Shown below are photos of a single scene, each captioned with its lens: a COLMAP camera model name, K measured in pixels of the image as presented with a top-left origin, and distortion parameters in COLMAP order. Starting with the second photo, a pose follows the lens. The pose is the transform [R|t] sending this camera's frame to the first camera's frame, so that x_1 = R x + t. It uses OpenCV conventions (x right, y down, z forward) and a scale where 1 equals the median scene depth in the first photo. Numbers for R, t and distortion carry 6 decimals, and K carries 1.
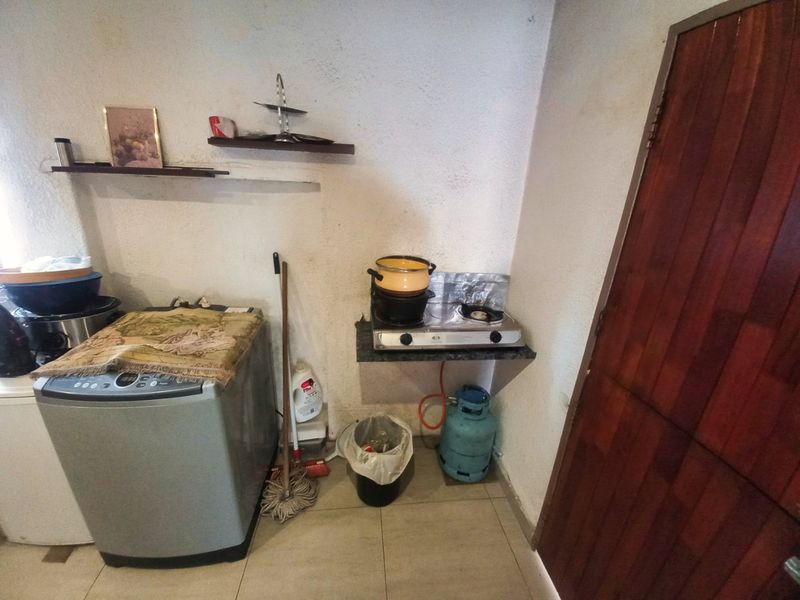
lens RADIAL K [[309.8, 0, 396.3], [0, 309.8, 299.2], [0, 0, 1]] dist [0.017314, -0.016411]
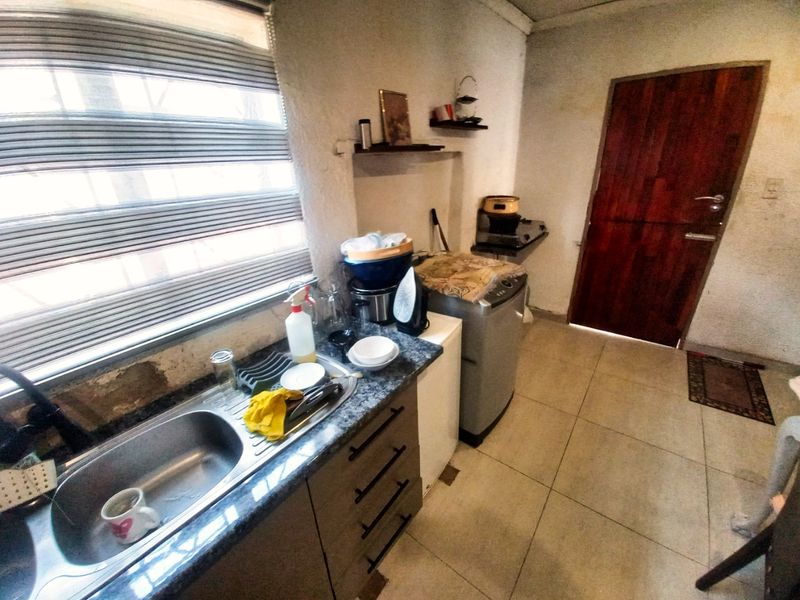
lens RADIAL K [[309.8, 0, 396.3], [0, 309.8, 299.2], [0, 0, 1]] dist [0.017314, -0.016411]
pose [[0.710129, -0.352806, 0.609299, -1.795380], [0.308643, 0.933801, 0.180986, -0.096026], [-0.632817, 0.059533, 0.772010, 0.122624]]
